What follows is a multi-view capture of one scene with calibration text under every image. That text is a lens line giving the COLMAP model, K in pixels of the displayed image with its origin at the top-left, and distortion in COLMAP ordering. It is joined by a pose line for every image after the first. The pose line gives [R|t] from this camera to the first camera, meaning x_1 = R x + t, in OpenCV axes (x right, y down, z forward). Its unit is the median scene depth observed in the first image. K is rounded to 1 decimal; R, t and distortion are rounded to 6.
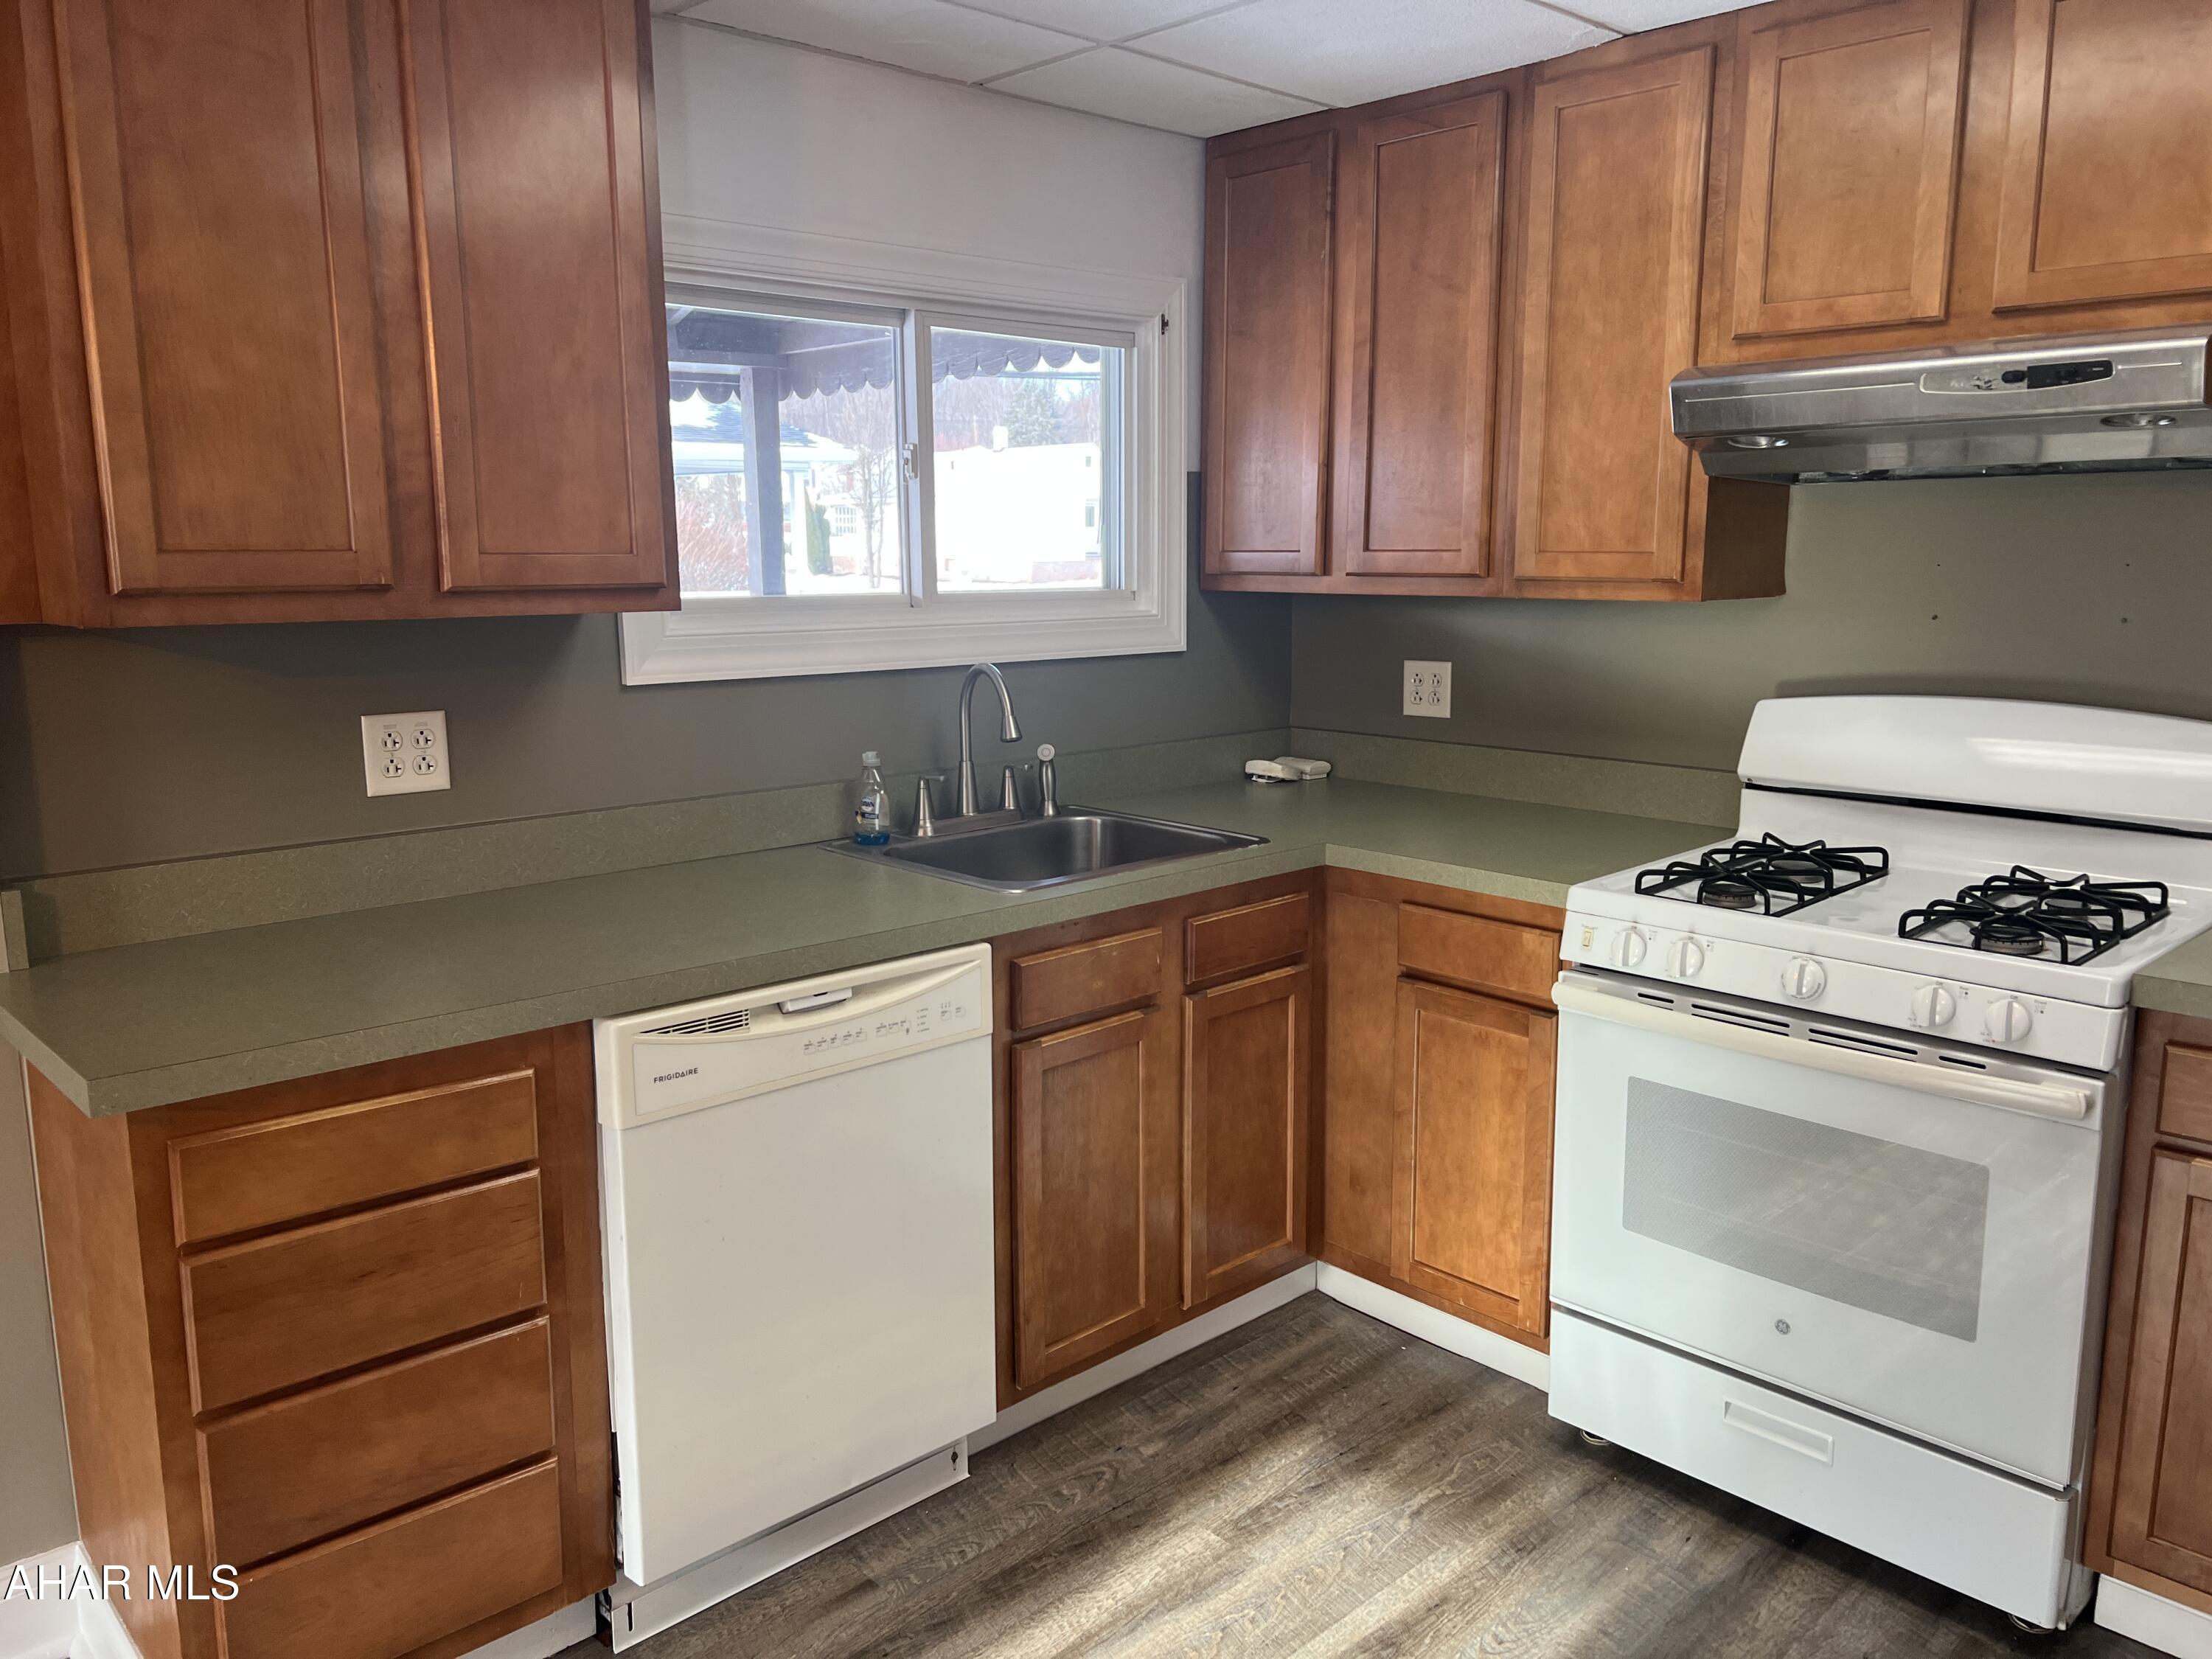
lens RADIAL K [[1693.9, 0, 1104.8], [0, 1693.9, 842.2], [0, 0, 1]] dist [0.120753, 0.002906]
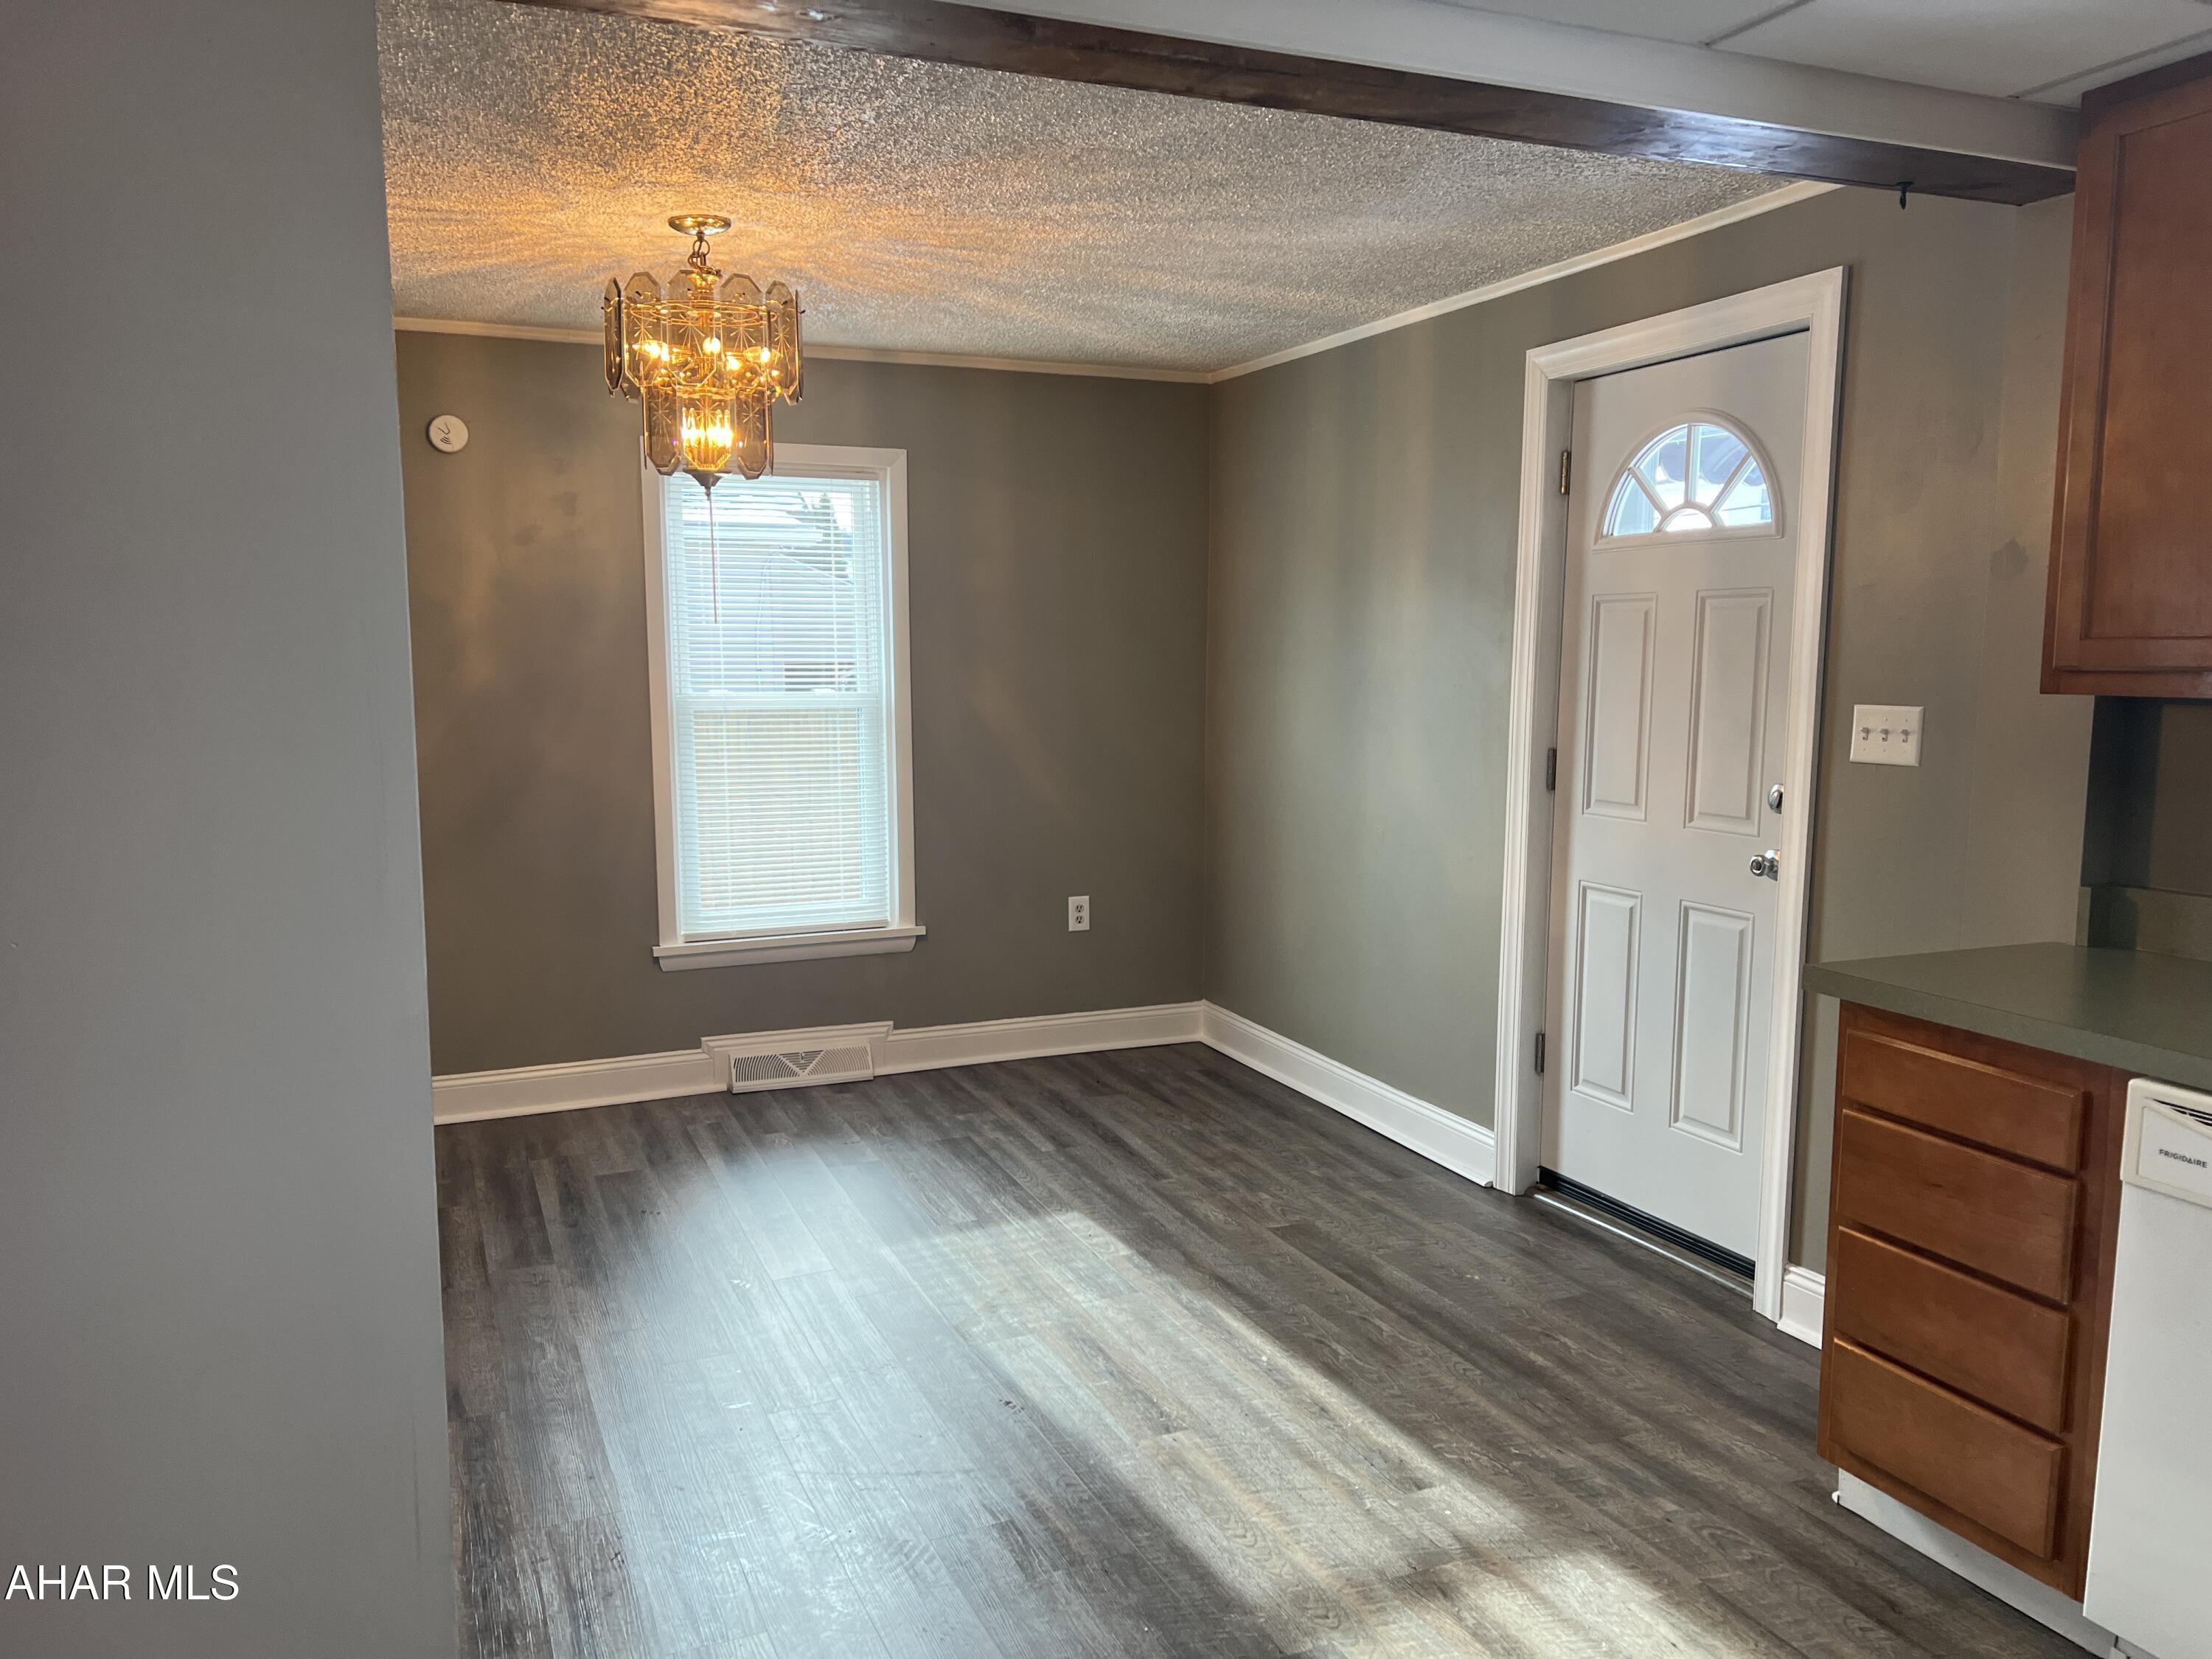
lens RADIAL K [[1693.9, 0, 1117.6], [0, 1693.9, 824.3], [0, 0, 1]] dist [0.120753, 0.002906]
pose [[-0.320777, 0.108692, -0.940898, 0.937910], [-0.159525, 0.973002, 0.166787, -0.131034], [0.933624, 0.203598, -0.294777, 0.724360]]
